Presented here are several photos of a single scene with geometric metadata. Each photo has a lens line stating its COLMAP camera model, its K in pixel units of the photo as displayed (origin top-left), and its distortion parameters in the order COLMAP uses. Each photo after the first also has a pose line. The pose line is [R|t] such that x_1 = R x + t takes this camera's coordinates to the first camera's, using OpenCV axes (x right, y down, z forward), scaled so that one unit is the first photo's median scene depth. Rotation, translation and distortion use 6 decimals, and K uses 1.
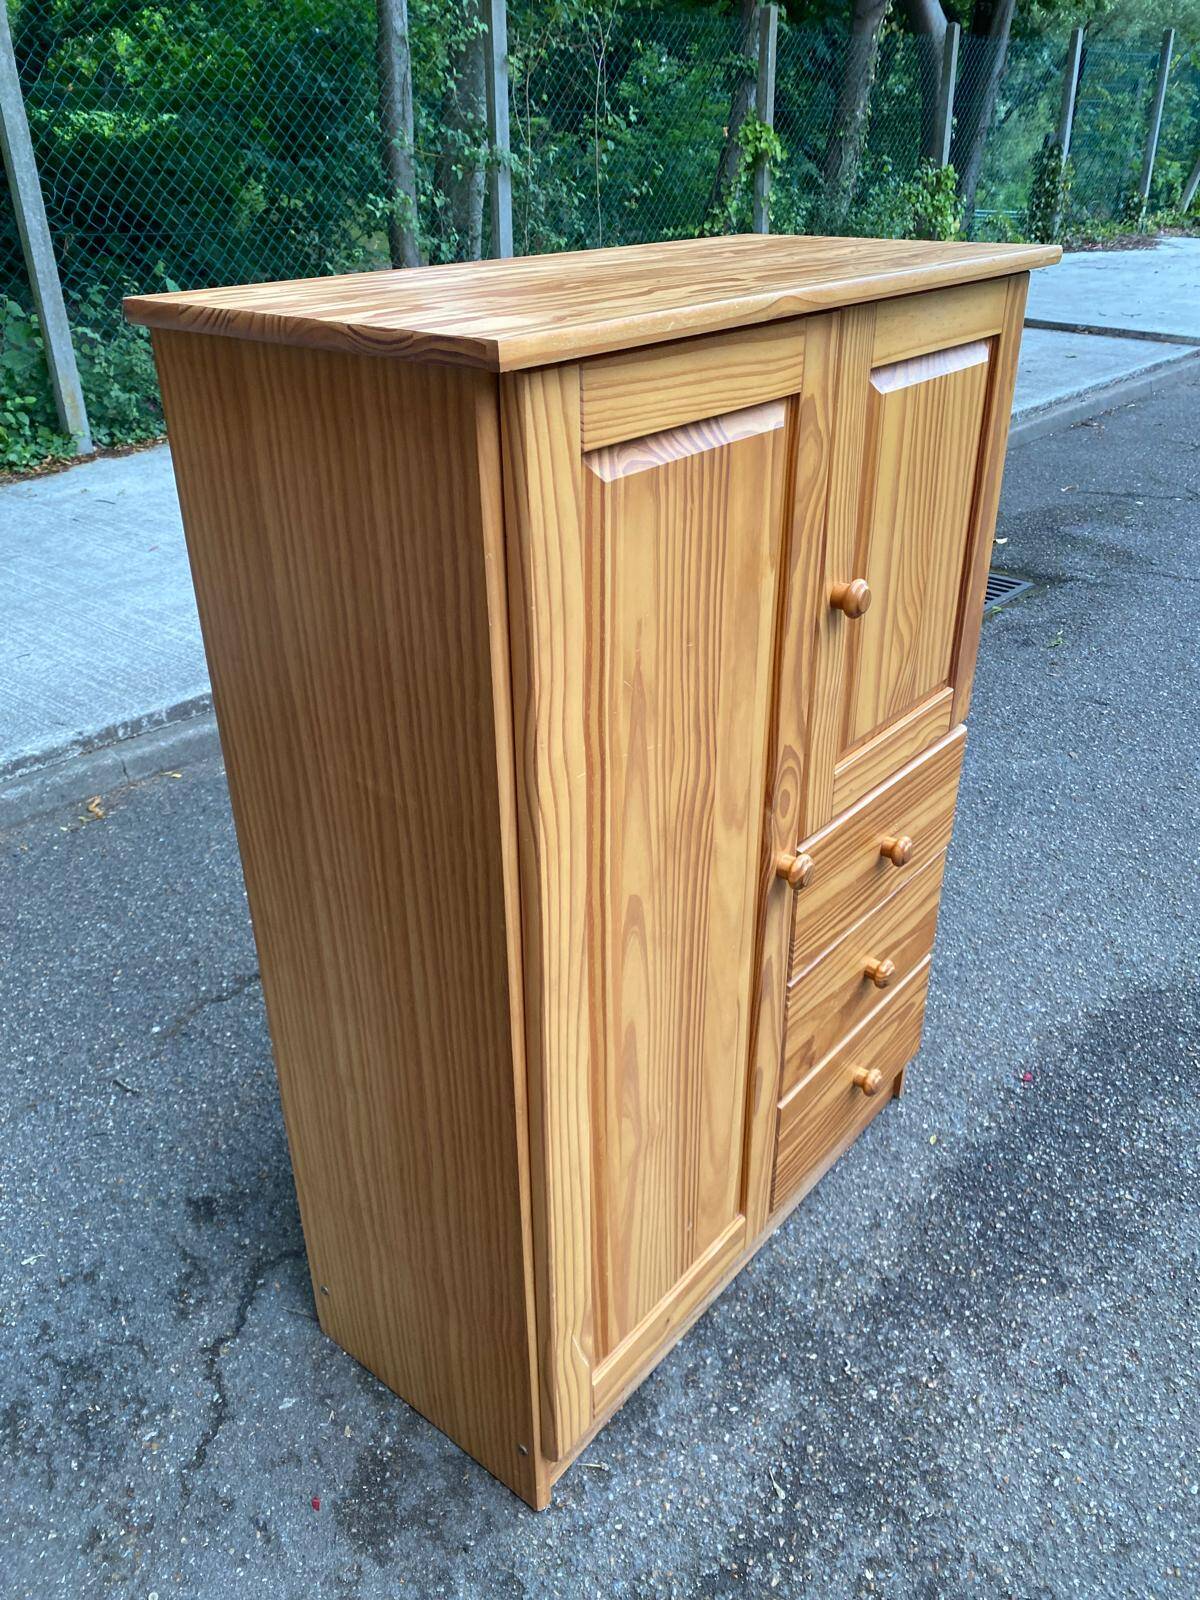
lens RADIAL K [[1209.0, 0, 579.8], [0, 1209.0, 790.1], [0, 0, 1]] dist [-0.000653, 0.008320]
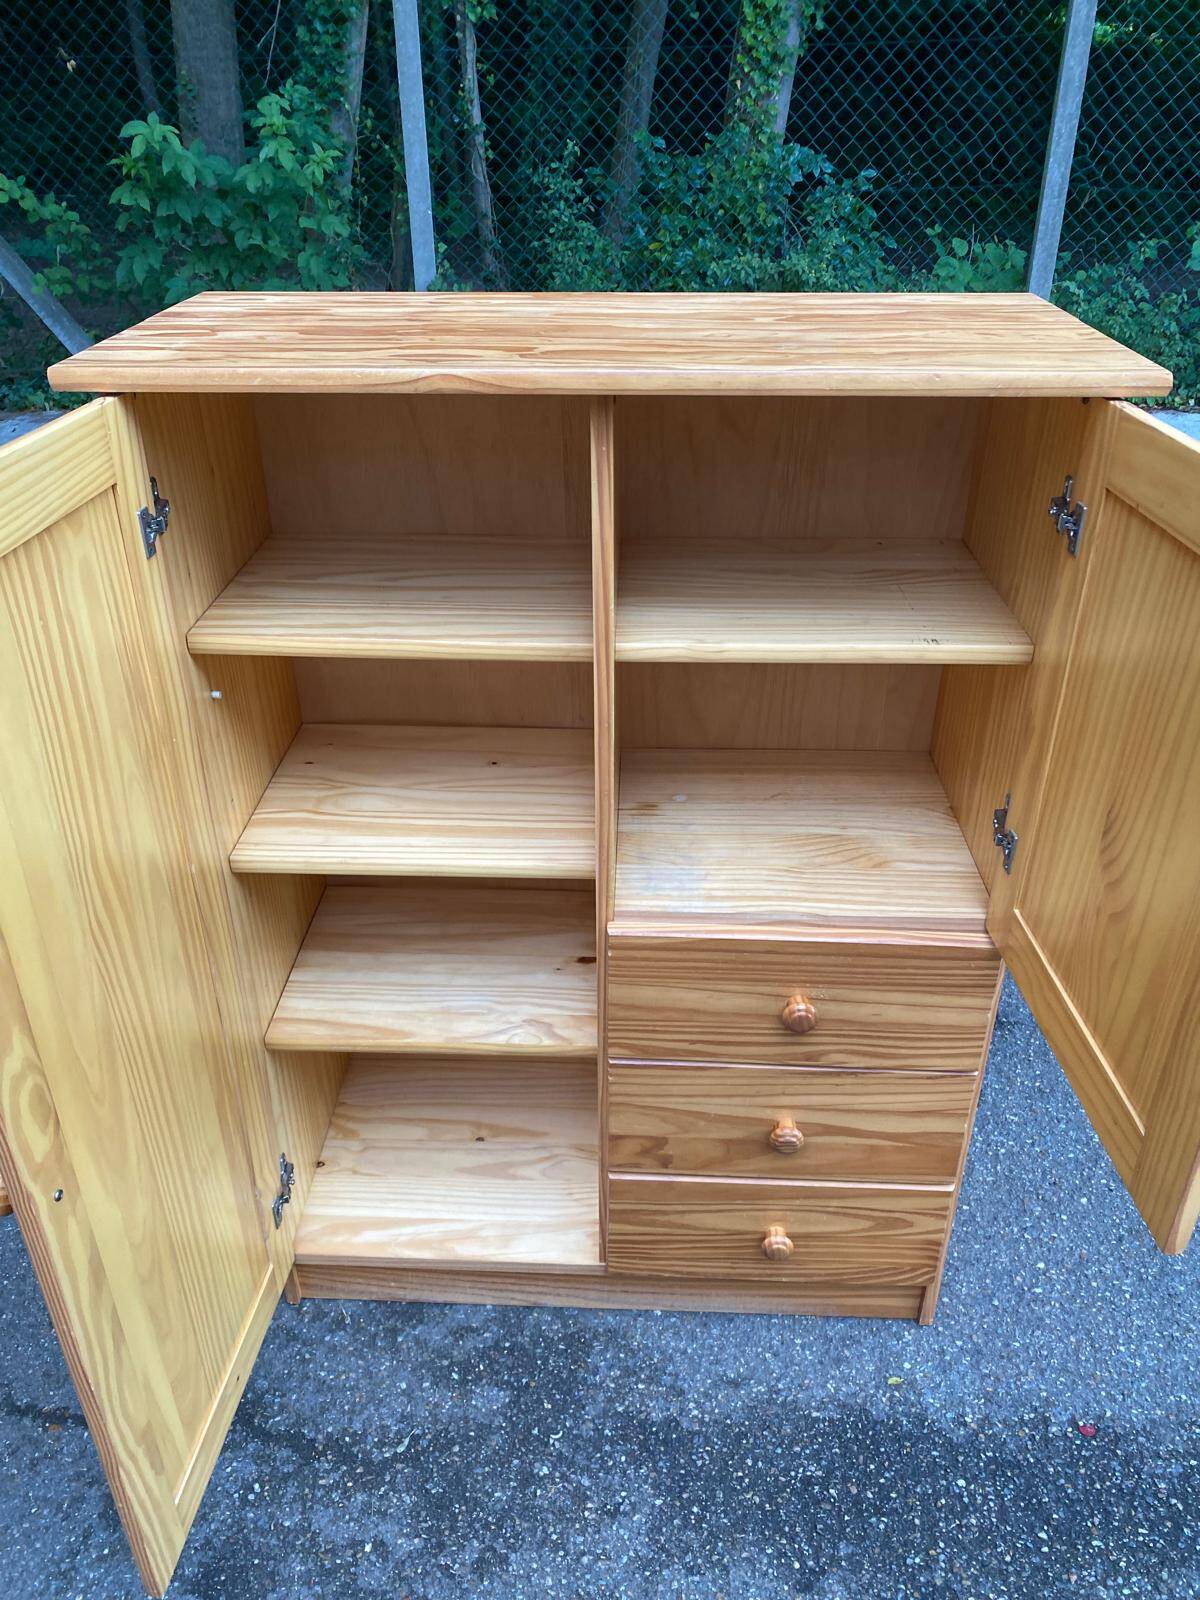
lens RADIAL K [[1203.3, 0, 596.3], [0, 1203.3, 797.9], [0, 0, 1]] dist [0.004265, 0.003939]
pose [[0.610997, 0.413233, -0.675219, 0.720352], [-0.374526, 0.902342, 0.213329, -0.230030], [0.697433, 0.122544, 0.706095, 0.267877]]
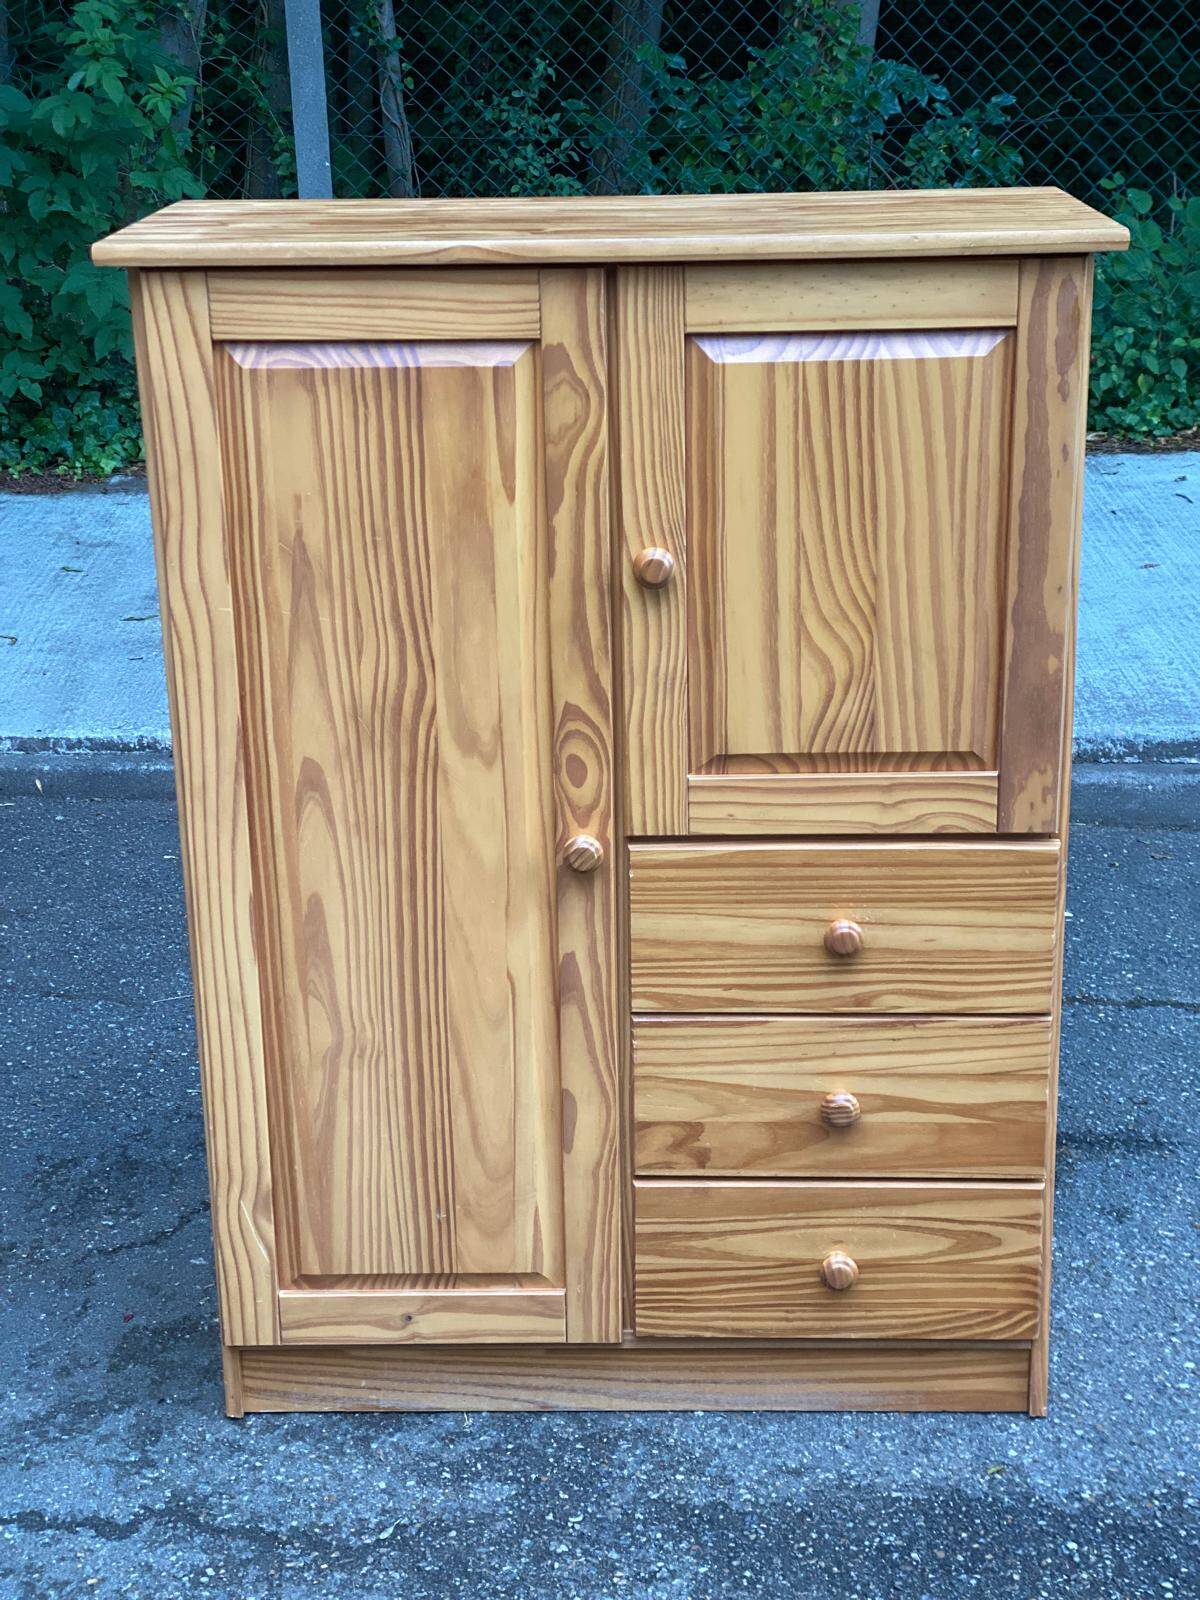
lens RADIAL K [[2328.5, 0, 622.9], [0, 2328.5, 802.7], [0, 0, 1]] dist [0.108424, -0.147018]
pose [[0.628152, 0.262123, -0.732610, 1.310164], [-0.356934, 0.933709, 0.028033, -0.025414], [0.691392, 0.243884, 0.680072, -0.165176]]
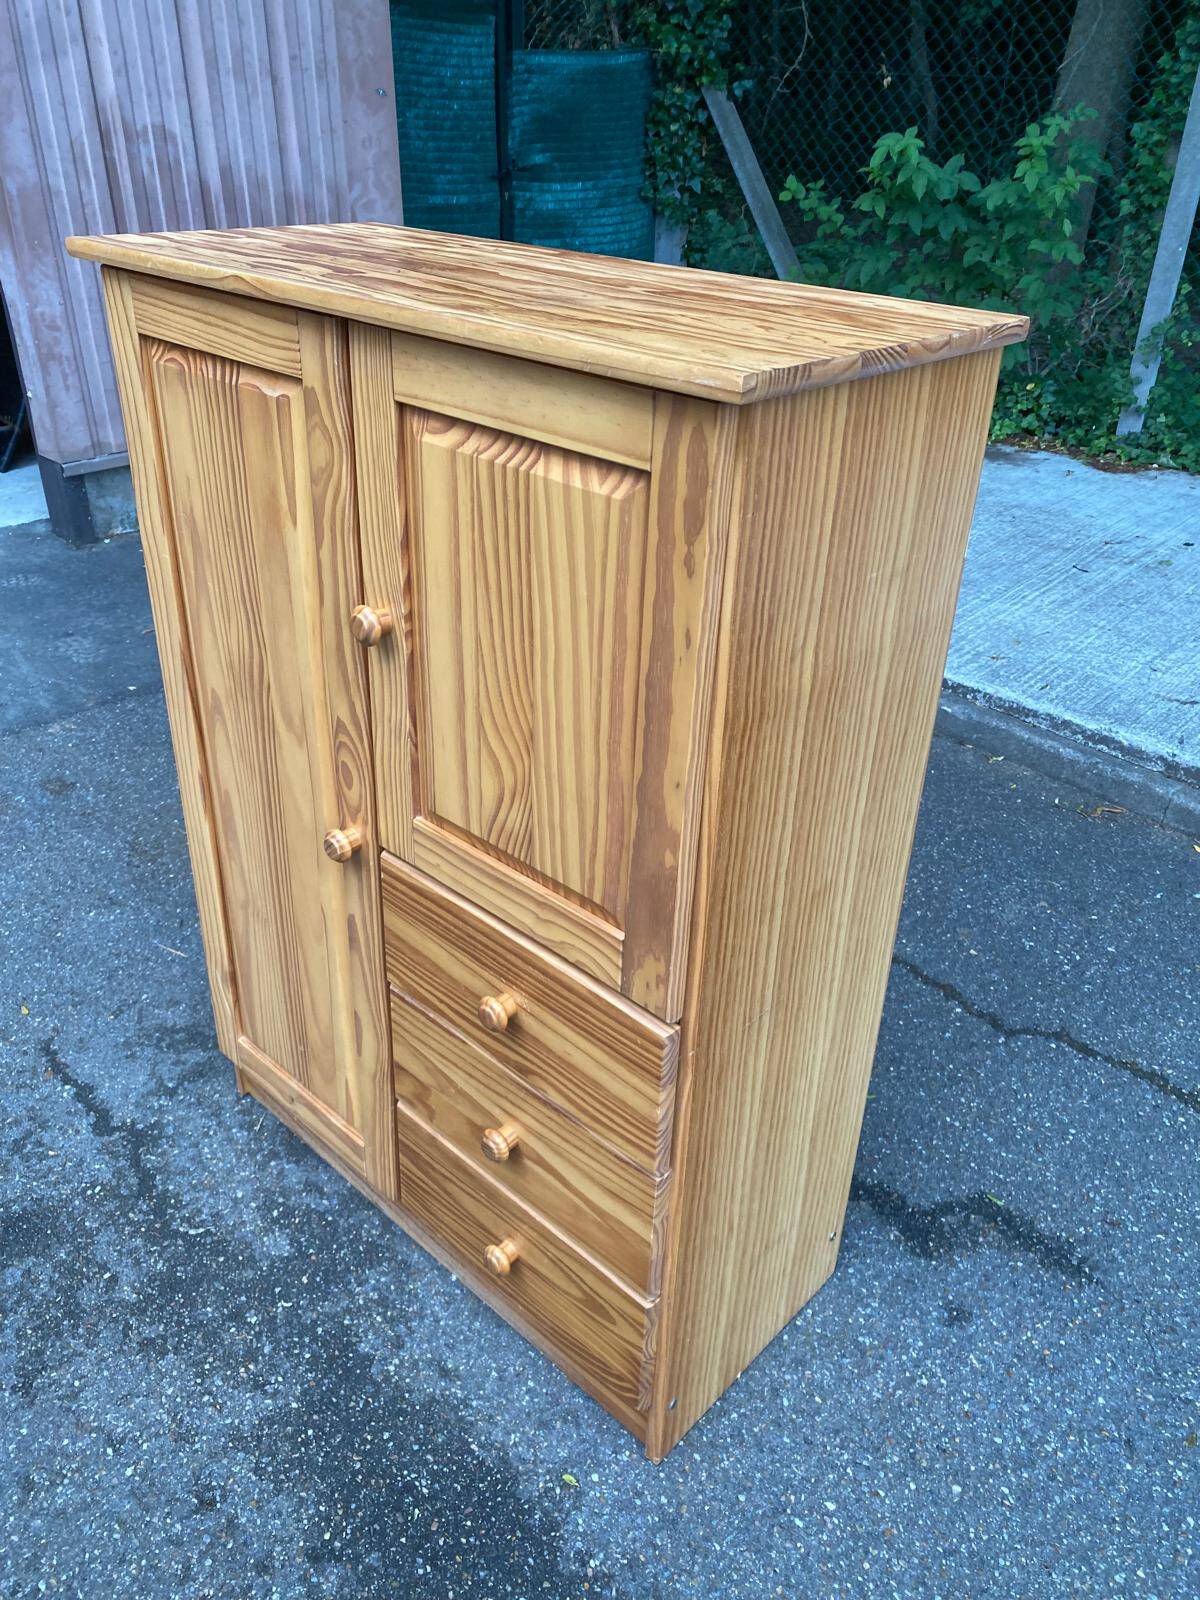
lens RADIAL K [[1215.0, 0, 615.8], [0, 1215.0, 783.7], [0, 0, 1]] dist [-0.000861, 0.006943]
pose [[-0.042304, 0.500251, -0.864846, 0.933920], [-0.501819, 0.737874, 0.451353, -0.500790], [0.863938, 0.453090, 0.219820, 0.841004]]
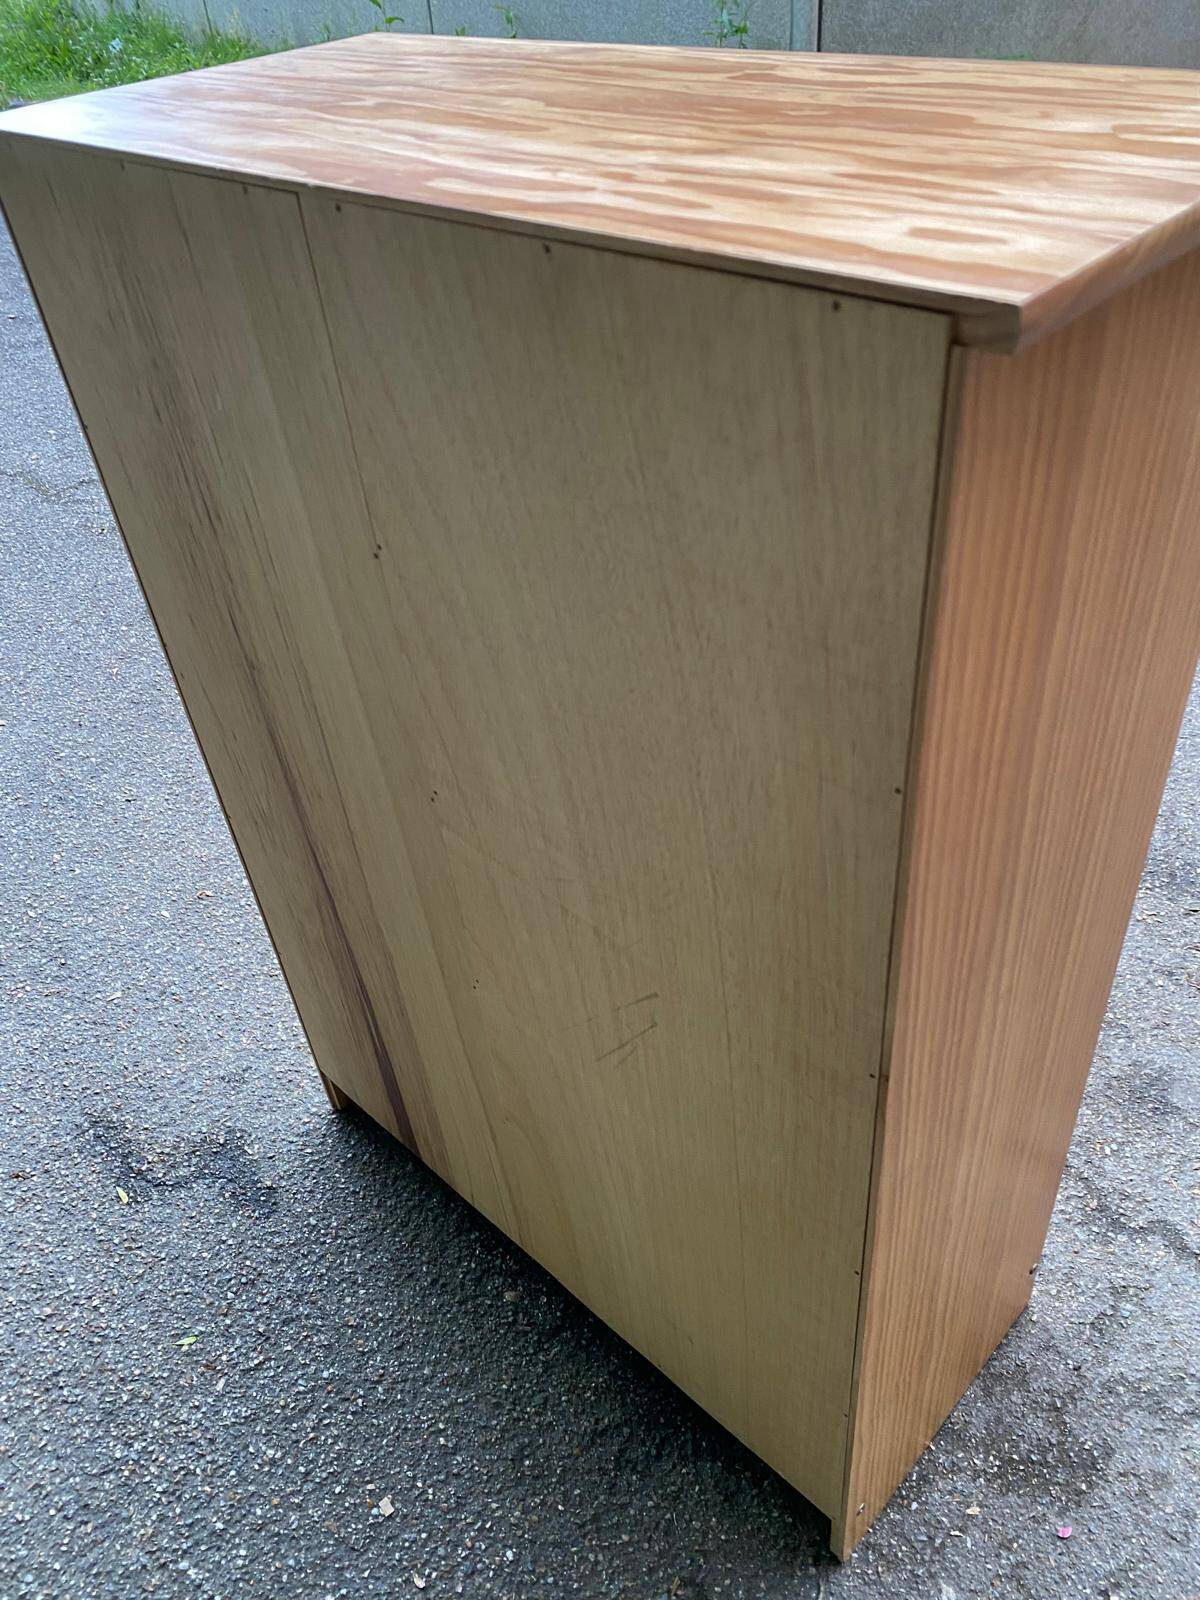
lens RADIAL K [[1208.8, 0, 610.0], [0, 1208.8, 793.3], [0, 0, 1]] dist [0.008510, -0.006761]
pose [[0.072212, -0.619880, 0.781367, -0.566621], [0.537846, 0.683947, 0.492887, -0.389222], [-0.839944, 0.384663, 0.382789, 0.681428]]
